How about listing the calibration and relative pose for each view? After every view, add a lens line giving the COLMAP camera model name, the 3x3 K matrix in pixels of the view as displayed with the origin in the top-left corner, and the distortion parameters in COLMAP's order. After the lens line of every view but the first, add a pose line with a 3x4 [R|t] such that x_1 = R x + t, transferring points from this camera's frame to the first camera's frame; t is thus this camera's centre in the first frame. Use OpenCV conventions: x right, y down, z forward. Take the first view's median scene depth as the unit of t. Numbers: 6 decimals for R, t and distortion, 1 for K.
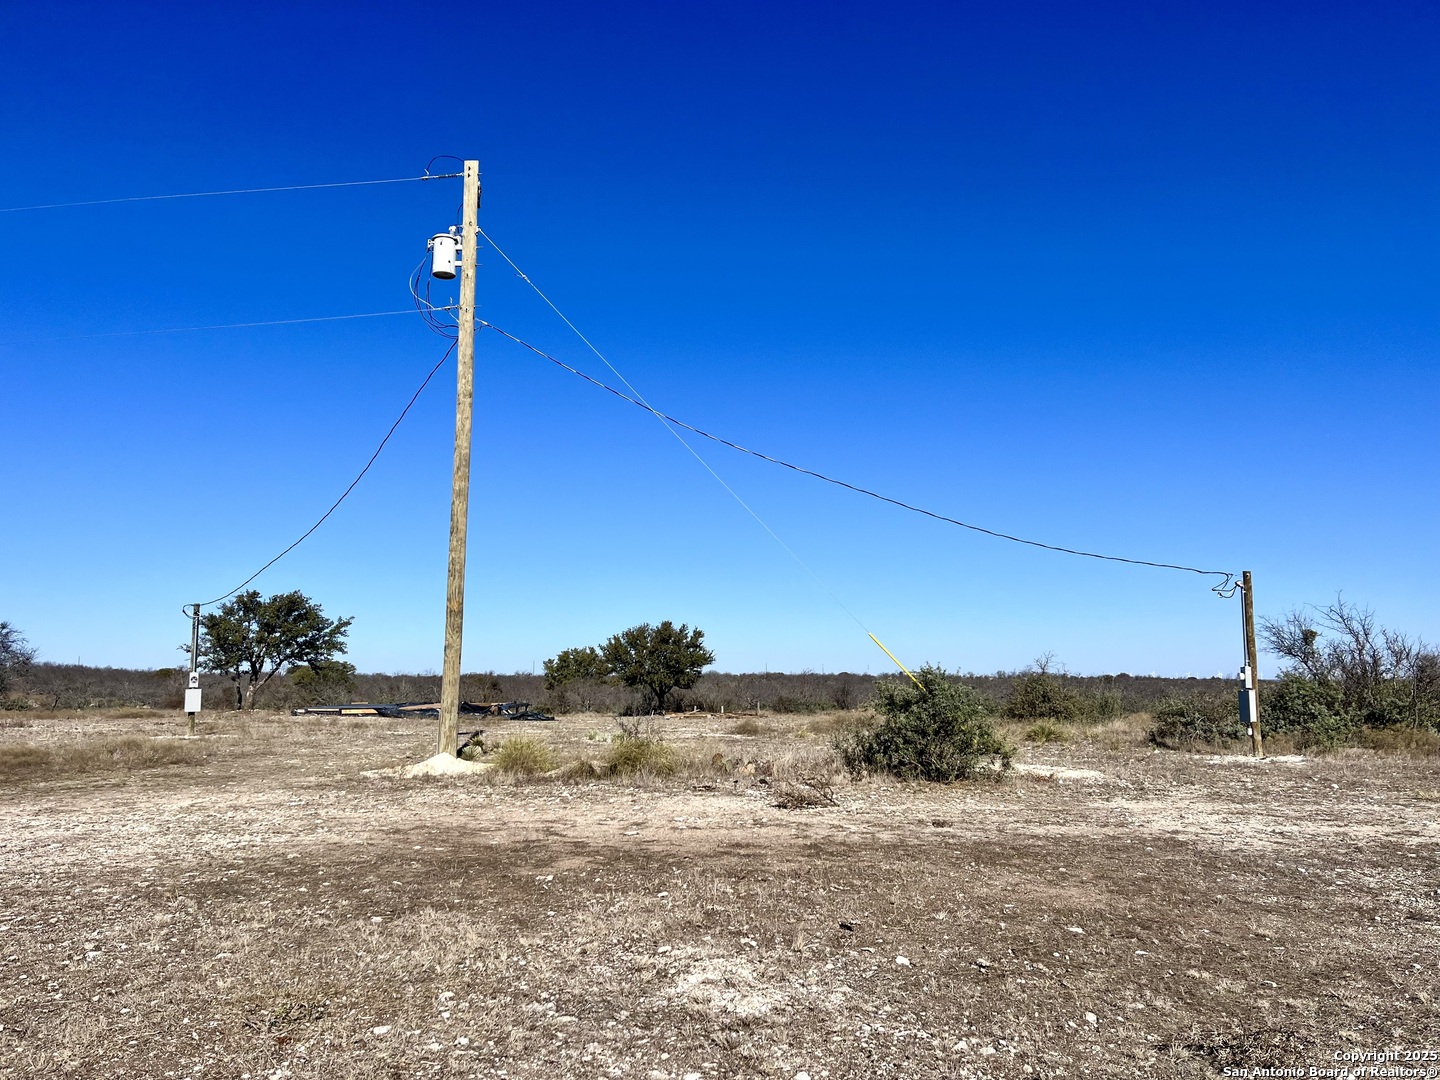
lens RADIAL K [[1109.5, 0, 720.0], [0, 1109.5, 540.0], [0, 0, 1]] dist [0.076526, -0.072474]
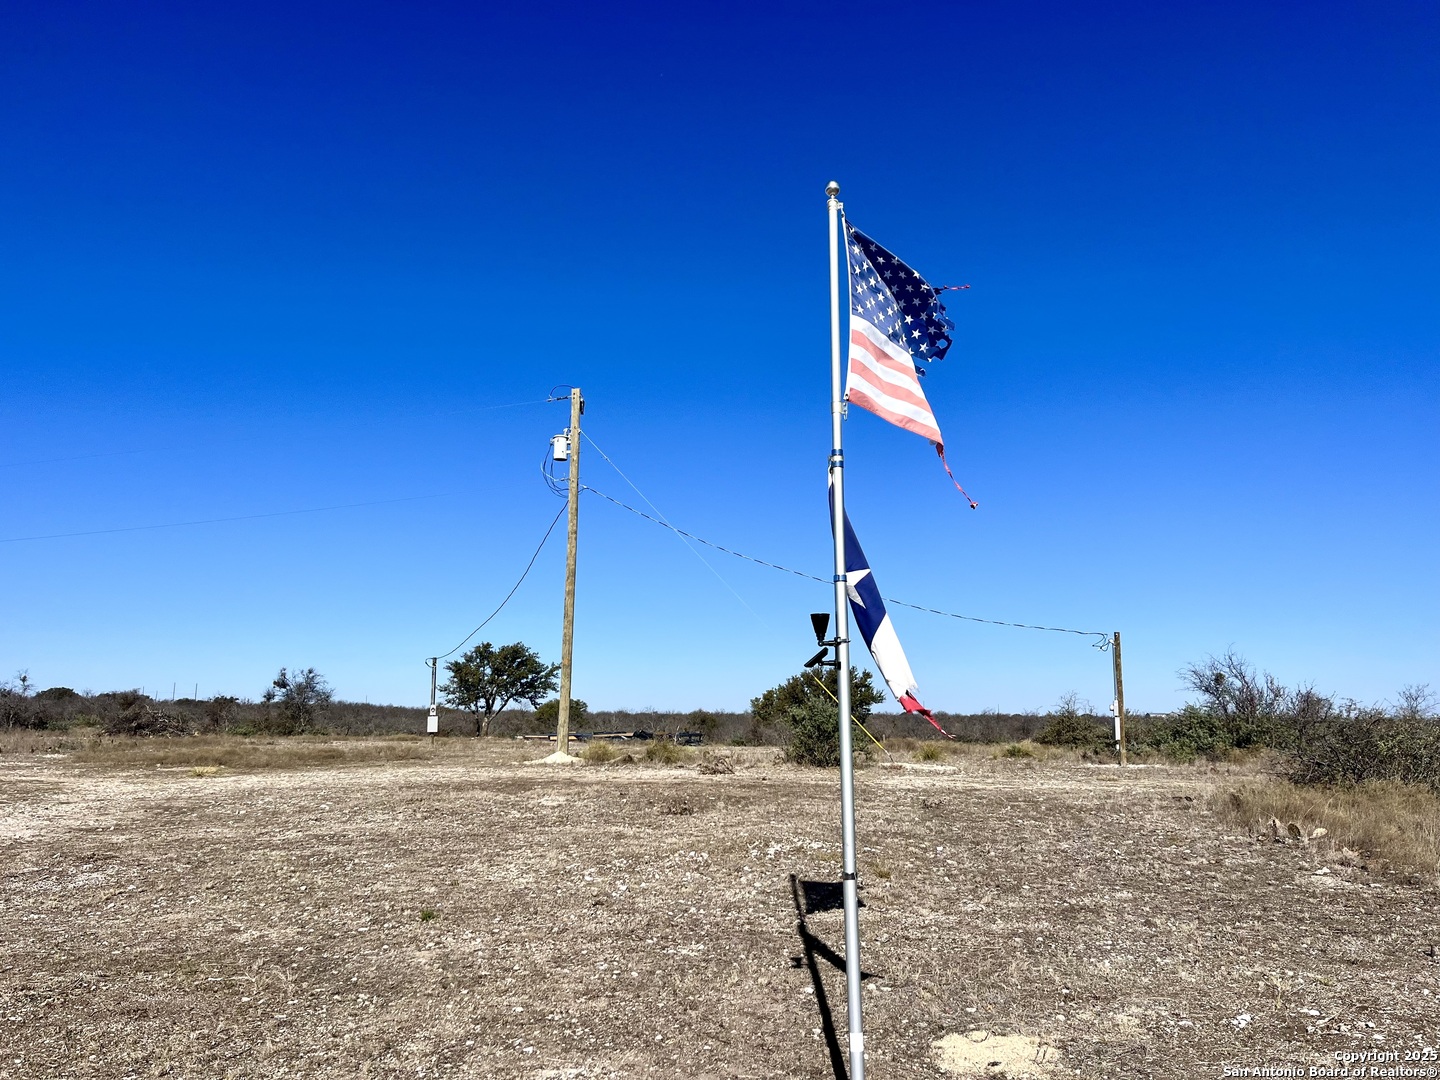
lens RADIAL K [[1109.5, 0, 720.0], [0, 1109.5, 540.0], [0, 0, 1]] dist [0.076526, -0.072474]
pose [[0.977911, -0.029530, -0.206926, 0.106766], [0.022260, 0.999053, -0.037374, -0.017801], [0.207834, 0.031942, 0.977643, -0.182517]]
